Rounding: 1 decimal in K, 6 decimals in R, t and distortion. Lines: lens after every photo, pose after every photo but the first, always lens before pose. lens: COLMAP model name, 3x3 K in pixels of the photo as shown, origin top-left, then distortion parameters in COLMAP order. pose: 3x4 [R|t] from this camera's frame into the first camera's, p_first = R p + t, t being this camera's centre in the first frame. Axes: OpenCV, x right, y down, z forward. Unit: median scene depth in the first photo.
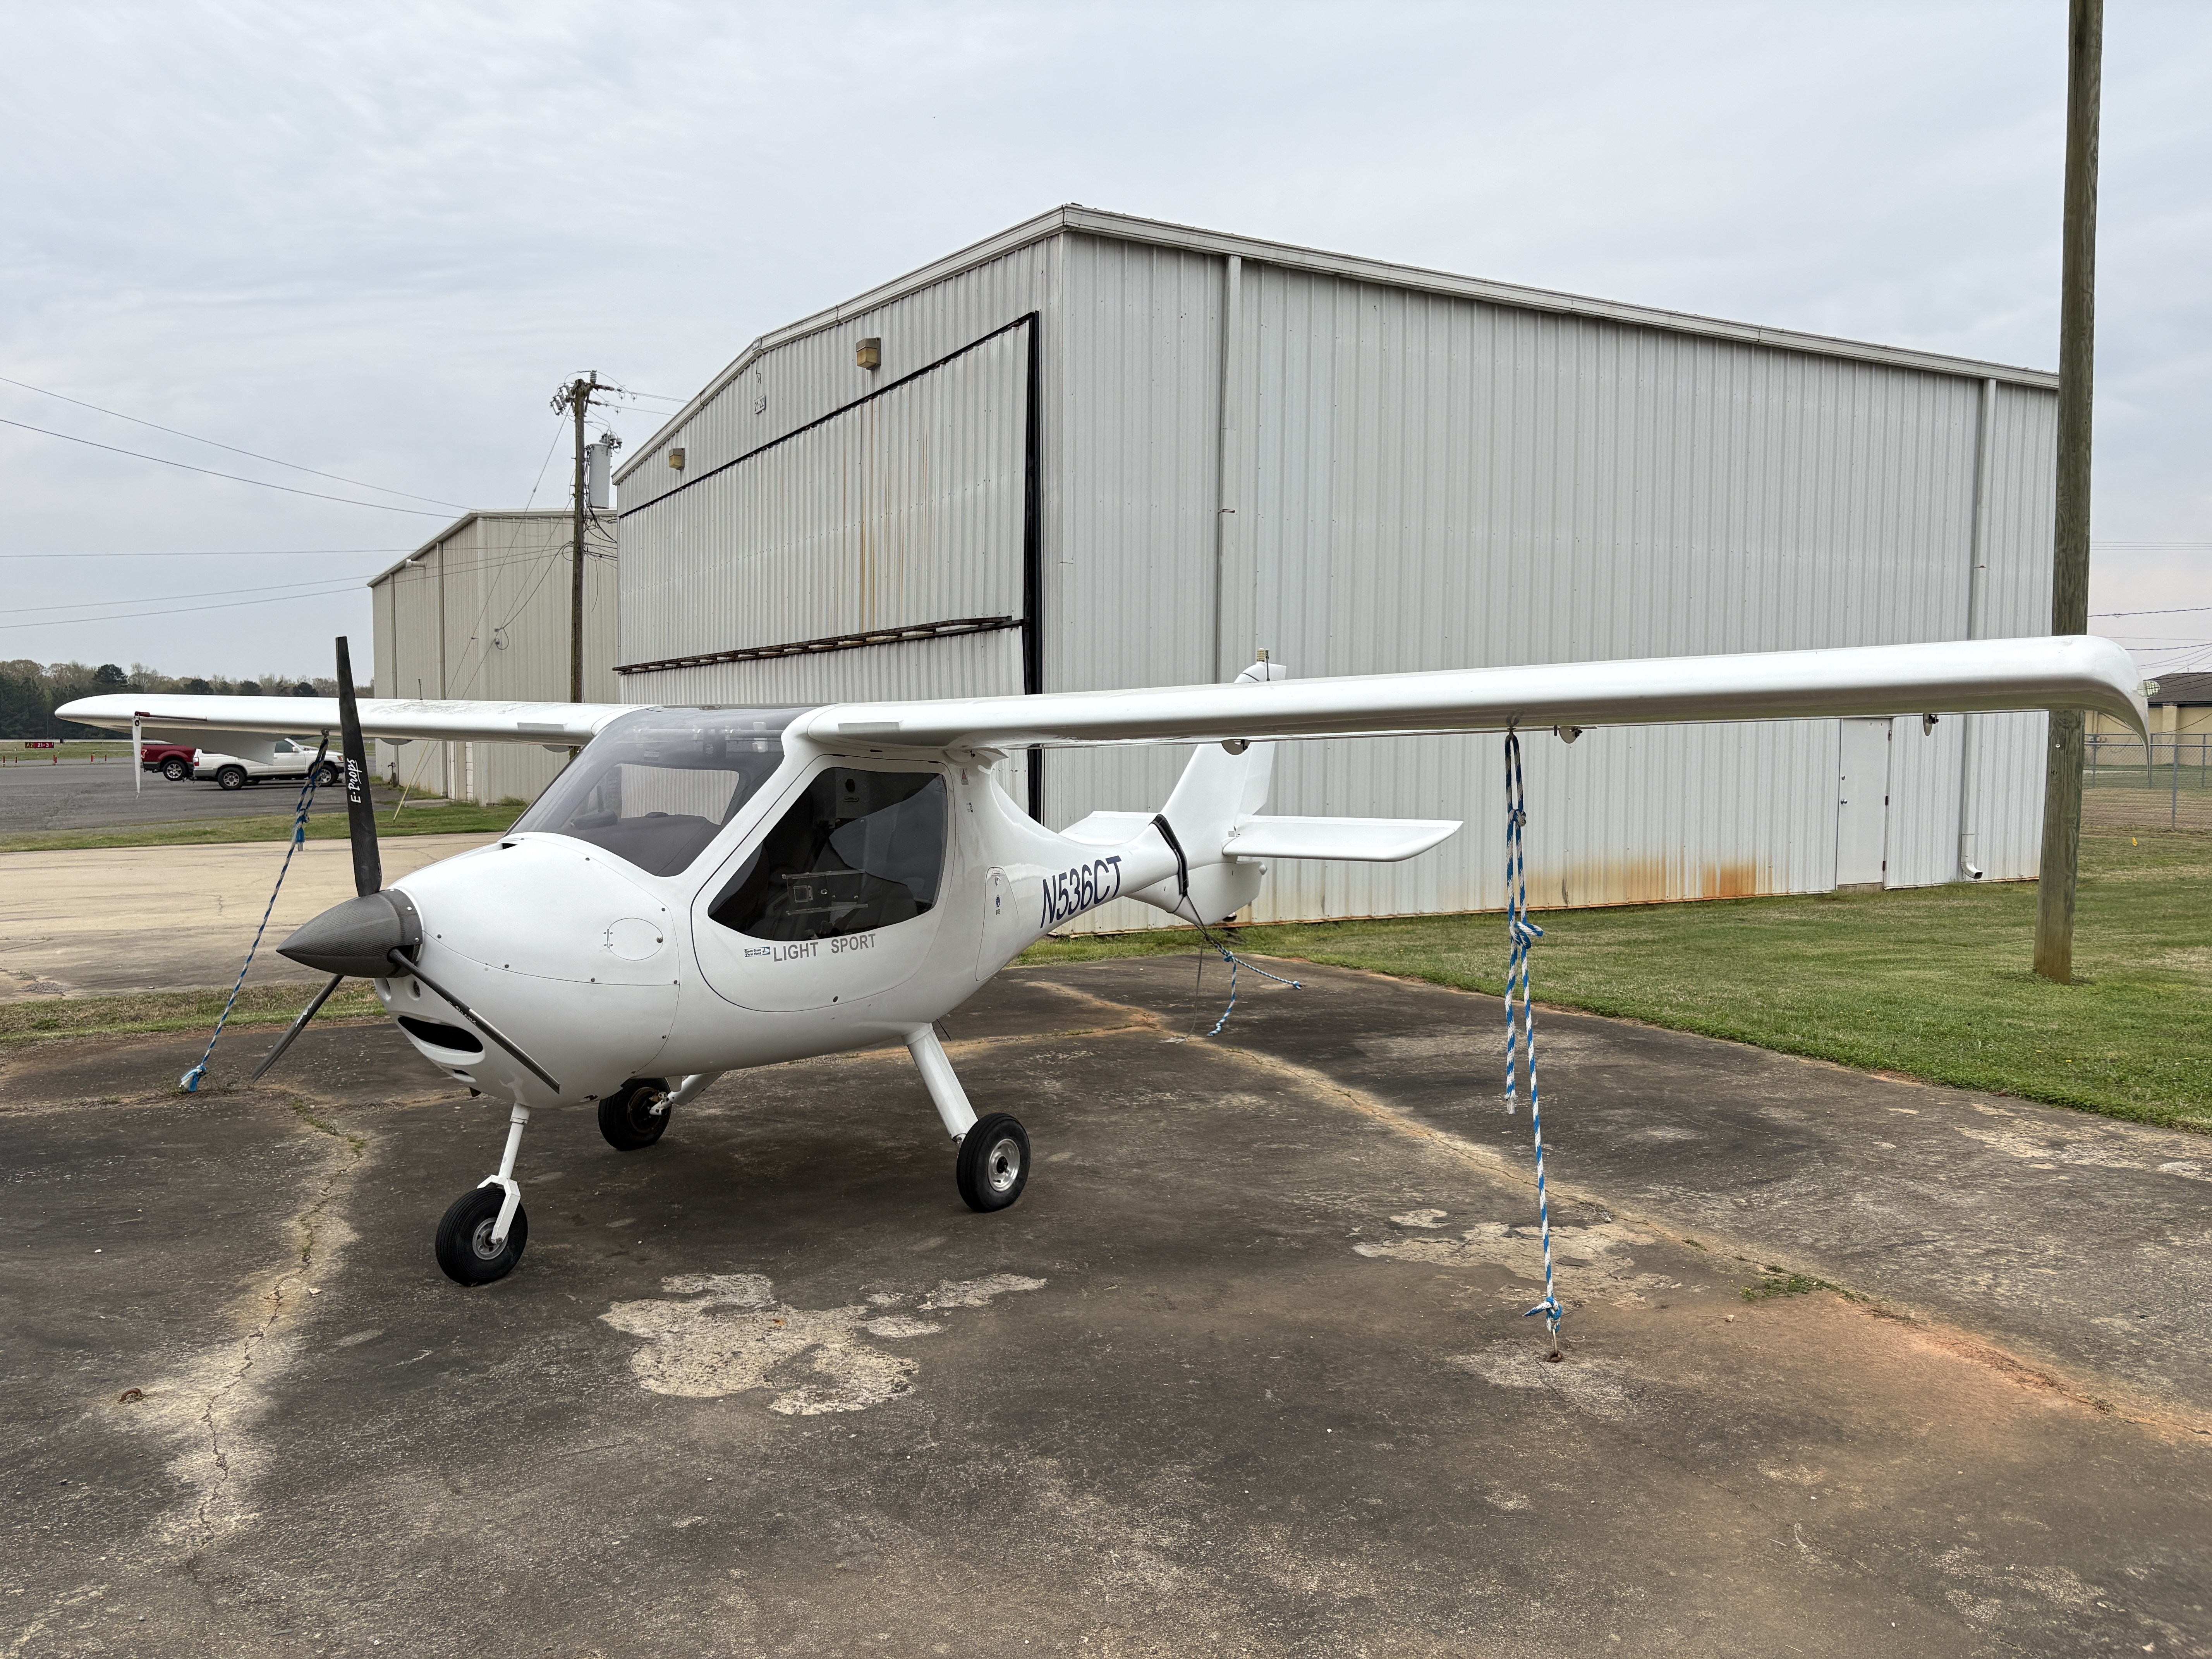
lens RADIAL K [[1682.3, 0, 1111.6], [0, 1682.3, 835.6], [0, 0, 1]] dist [0.029262, -0.021333]
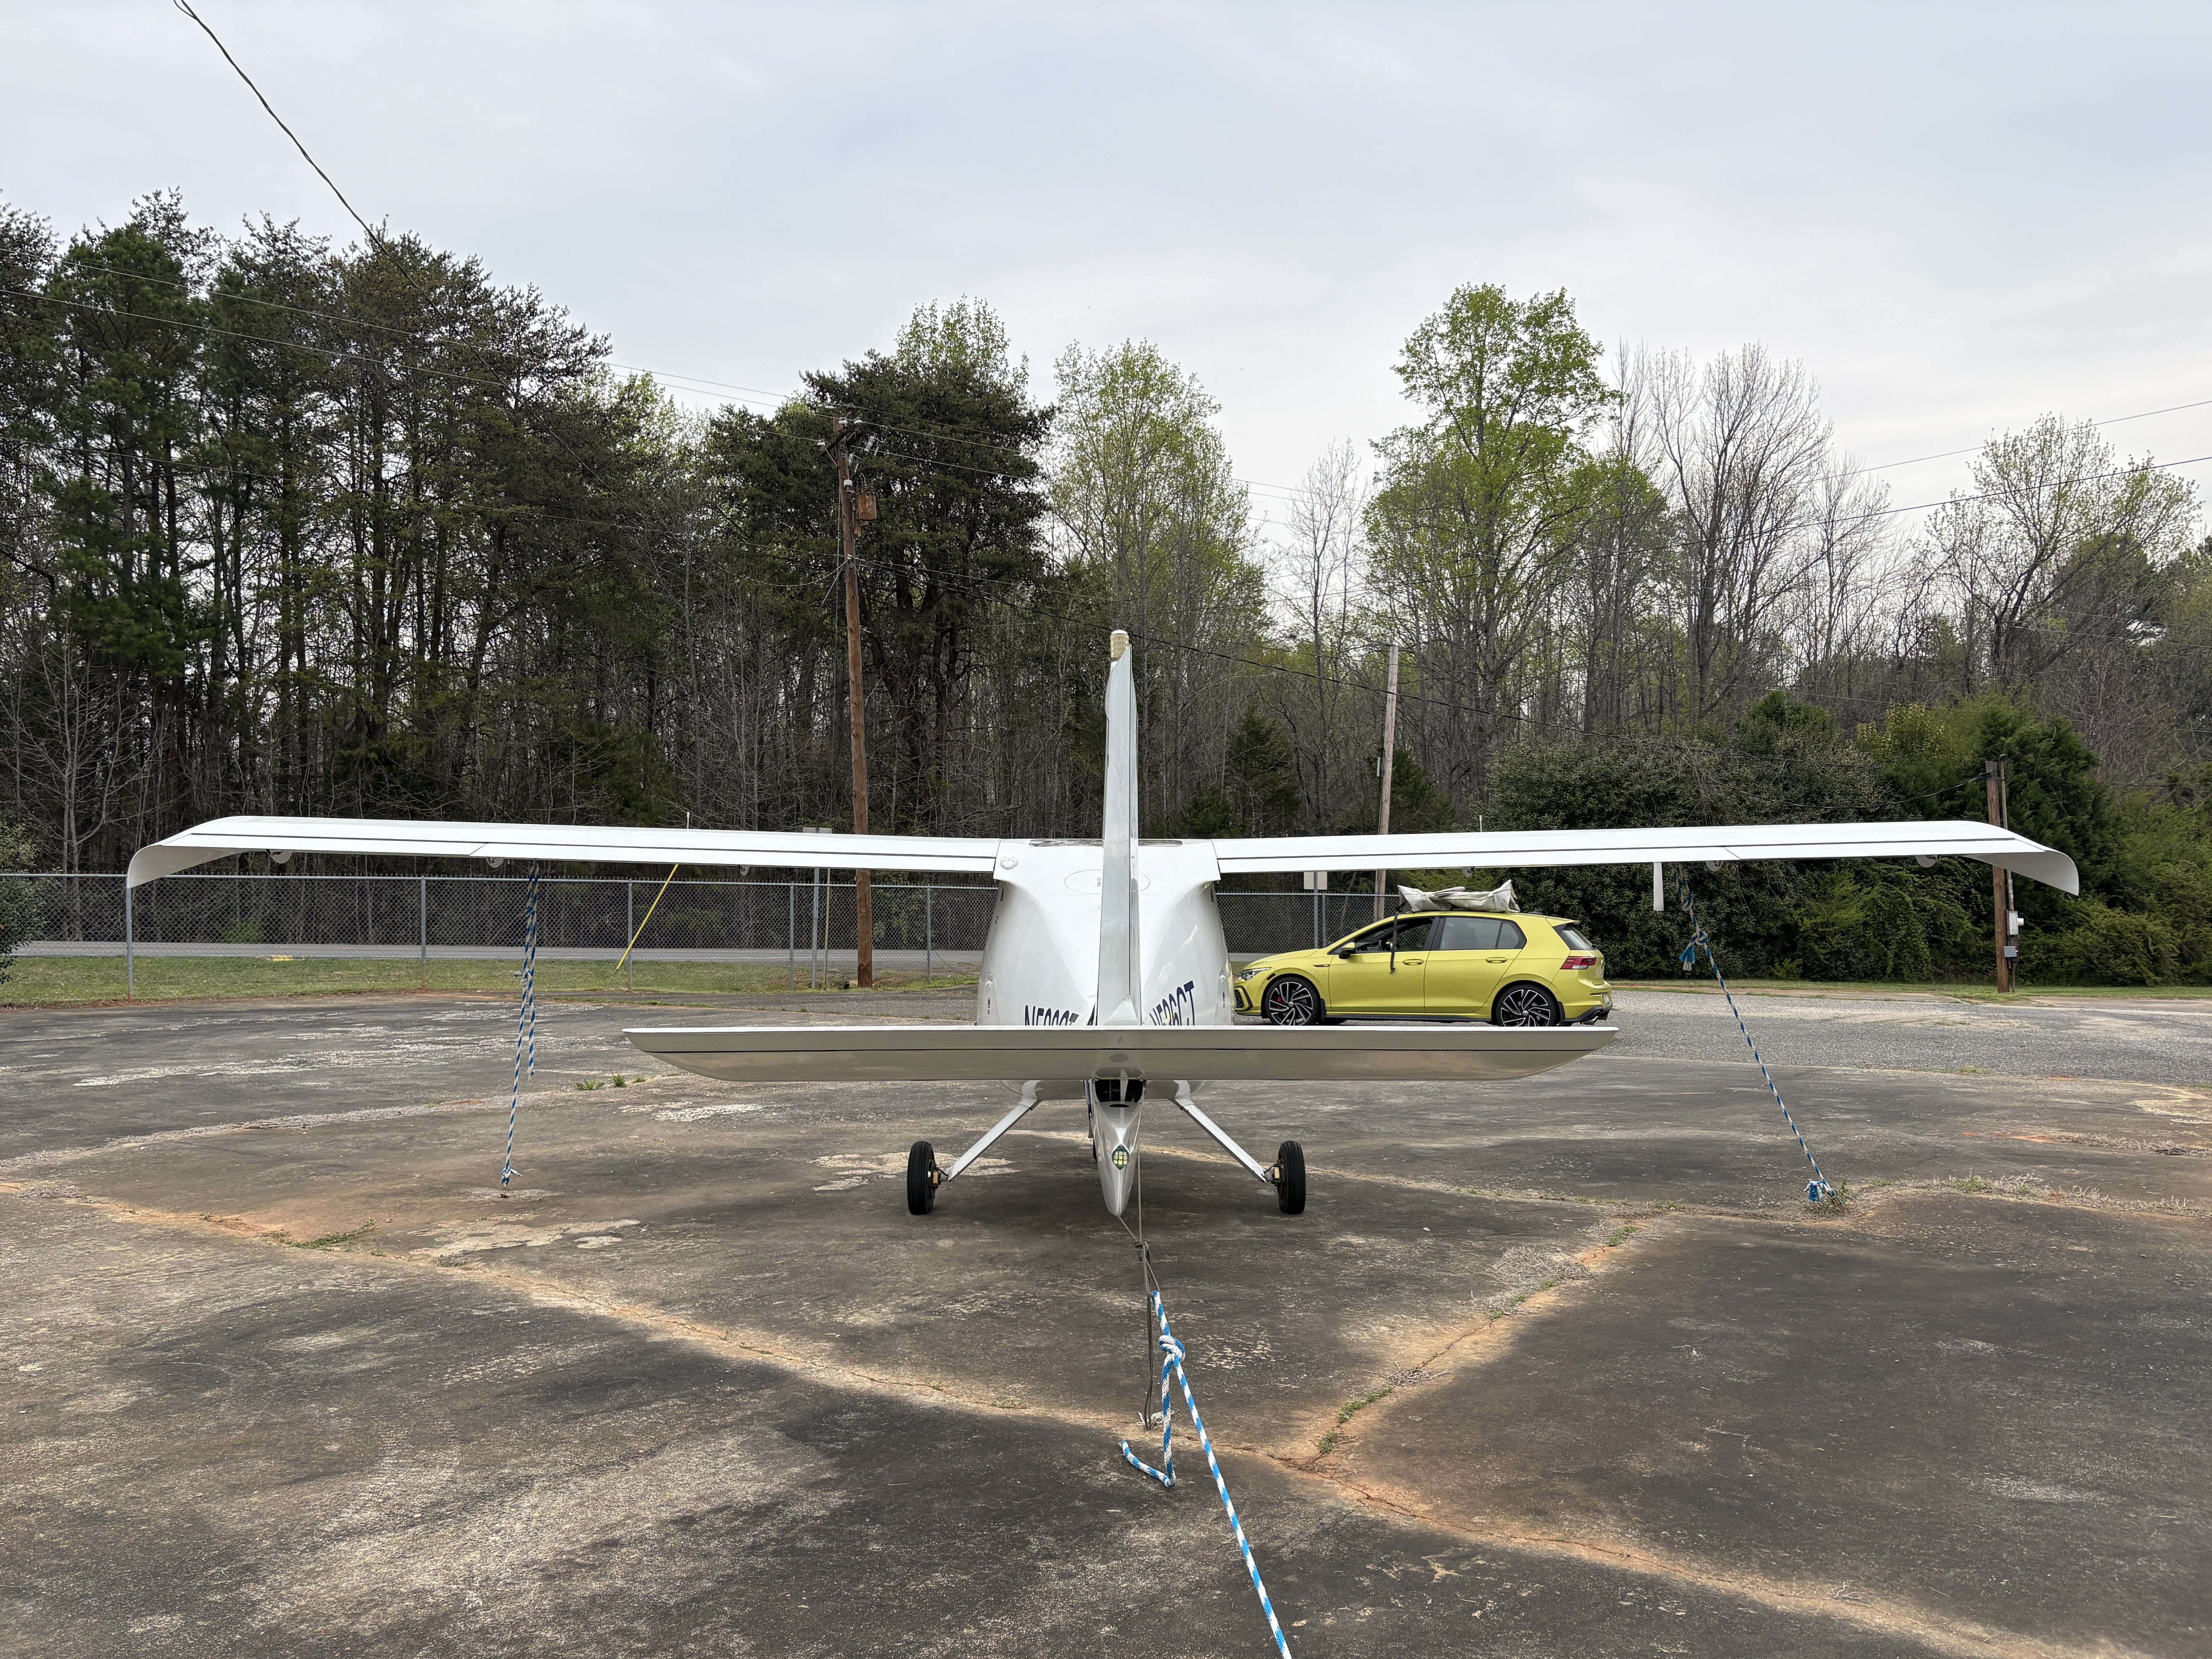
lens RADIAL K [[1682.3, 0, 1098.9], [0, 1682.3, 835.8], [0, 0, 1]] dist [0.029262, -0.021333]
pose [[-0.855393, -0.021286, -0.517542, 0.505691], [-0.033606, 0.999331, 0.014444, -0.103625], [0.516888, 0.029747, -0.855536, 2.190588]]
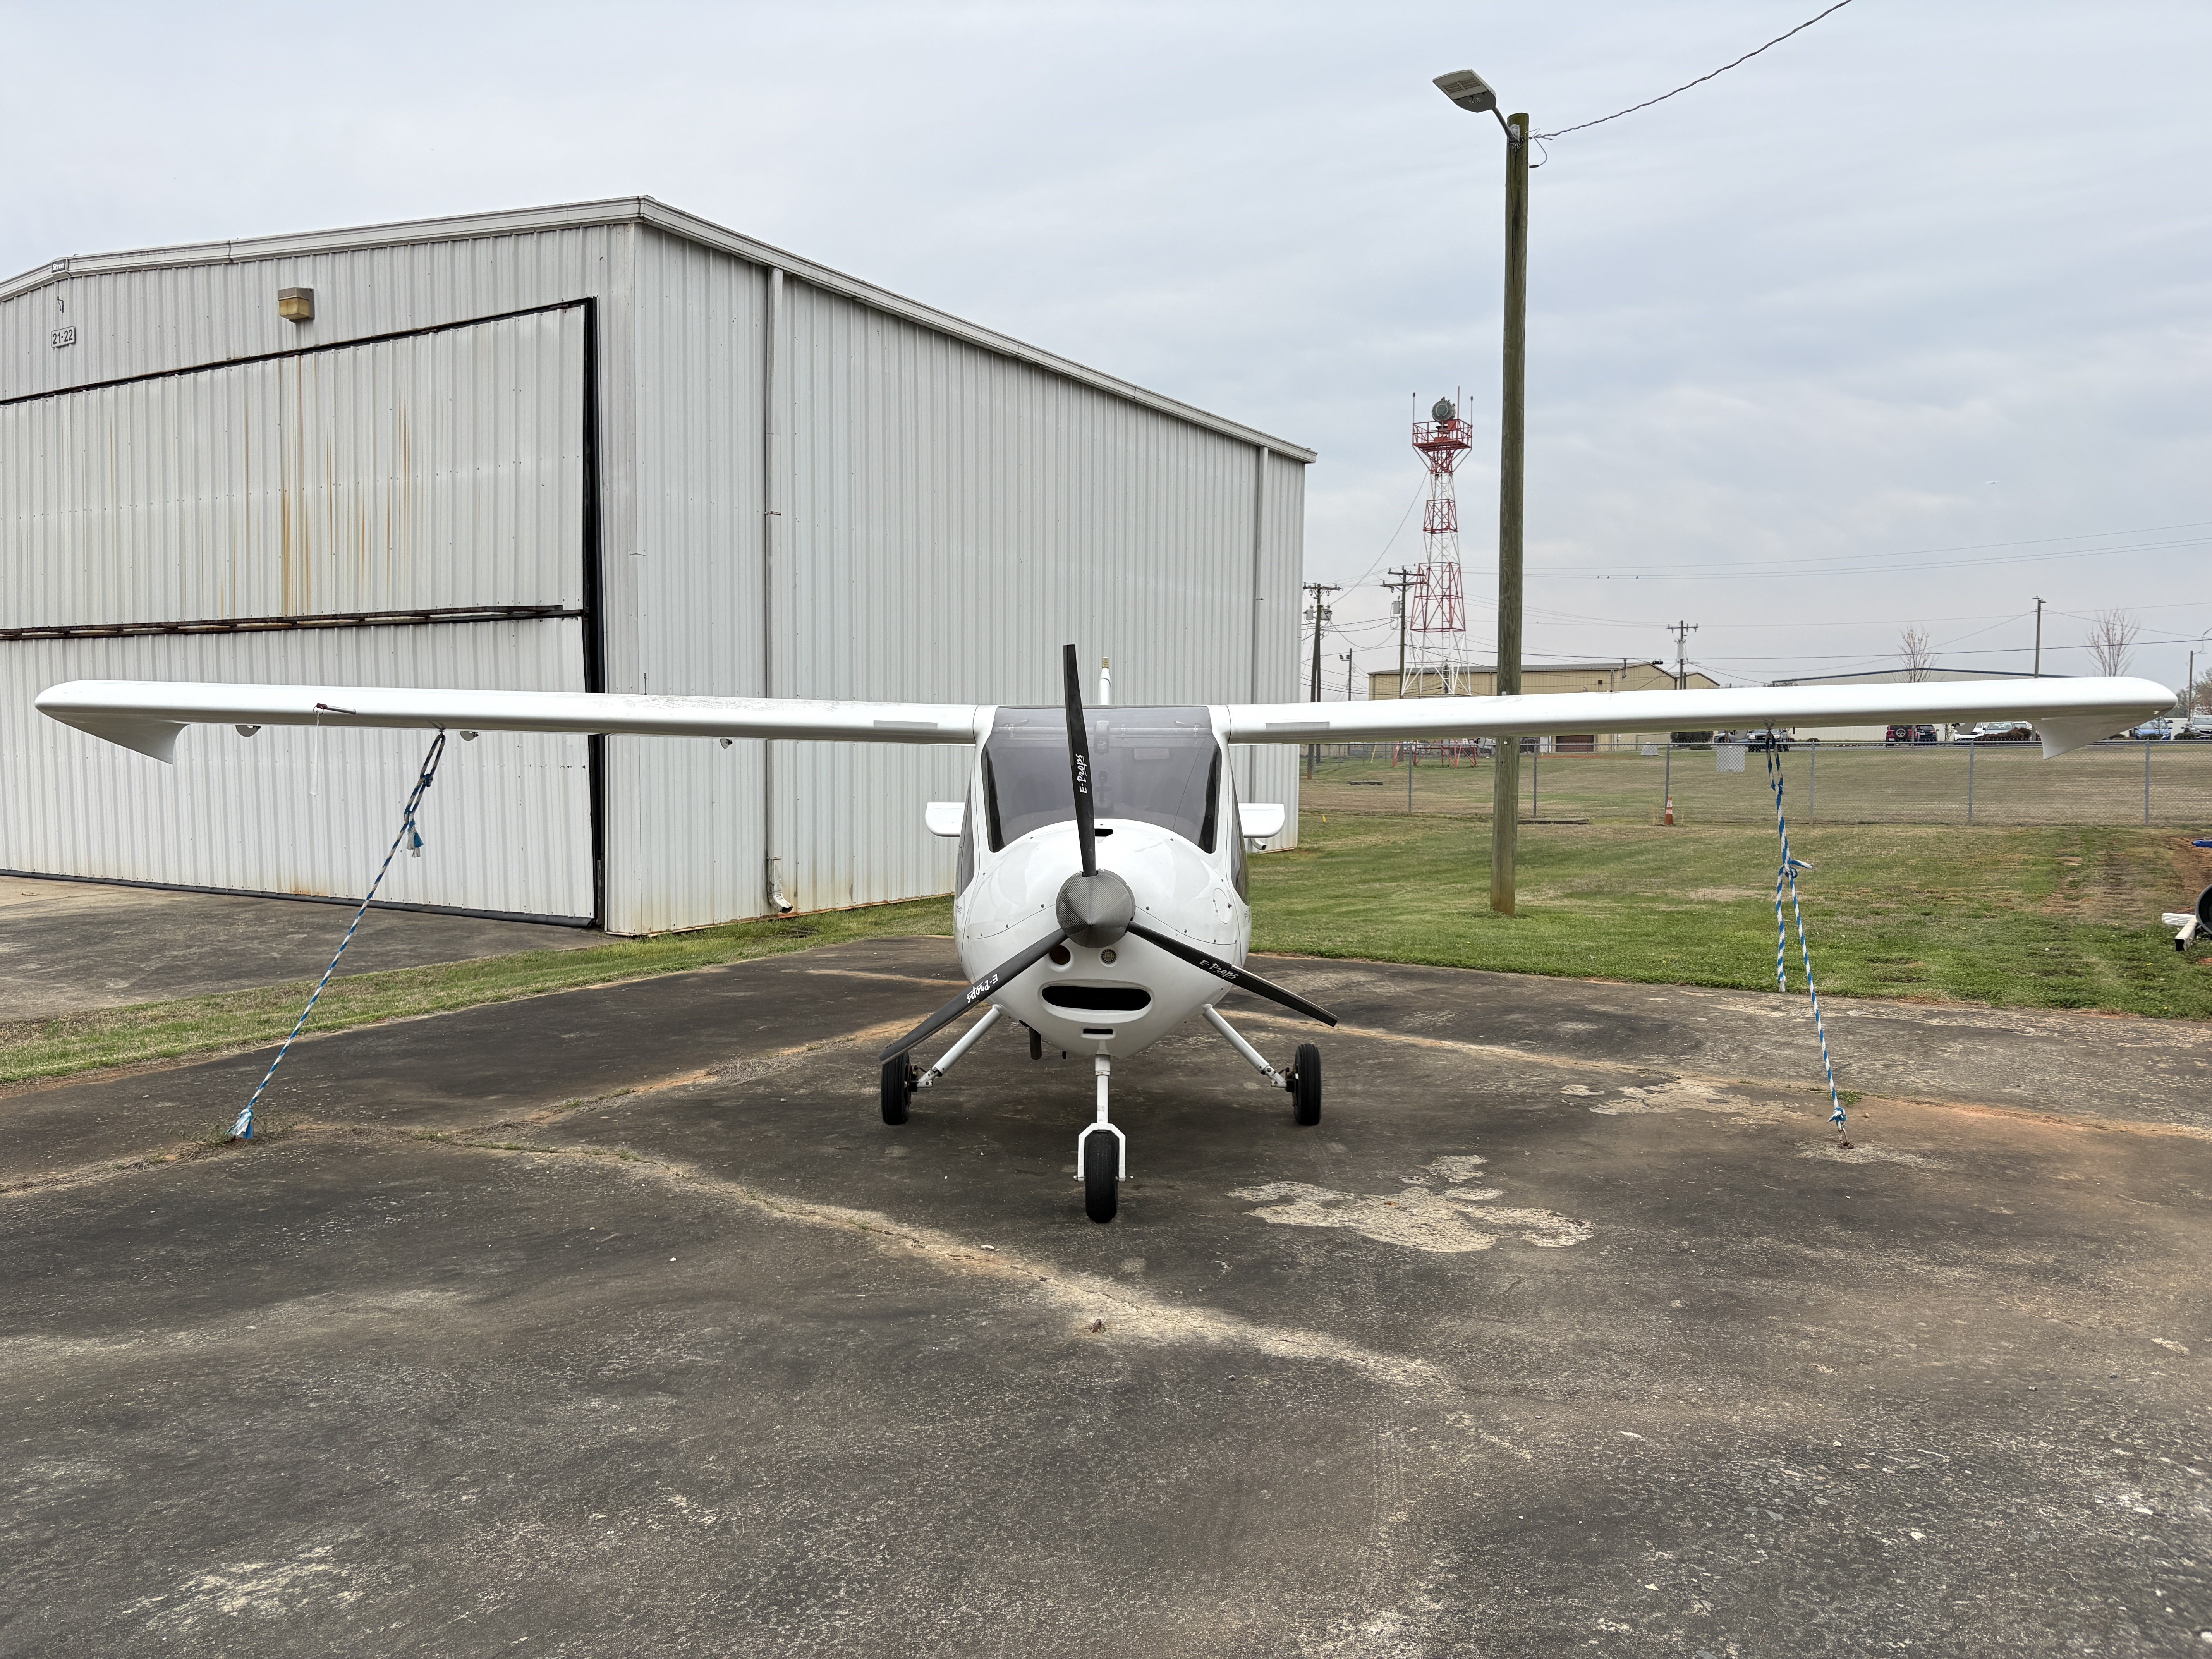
lens RADIAL K [[1682.3, 0, 1106.7], [0, 1682.3, 818.3], [0, 0, 1]] dist [0.029262, -0.021333]
pose [[0.856860, -0.024513, 0.514966, -0.804172], [0.028610, 0.999591, -0.000023, -0.001247], [-0.514754, 0.014753, 0.857211, 0.033073]]
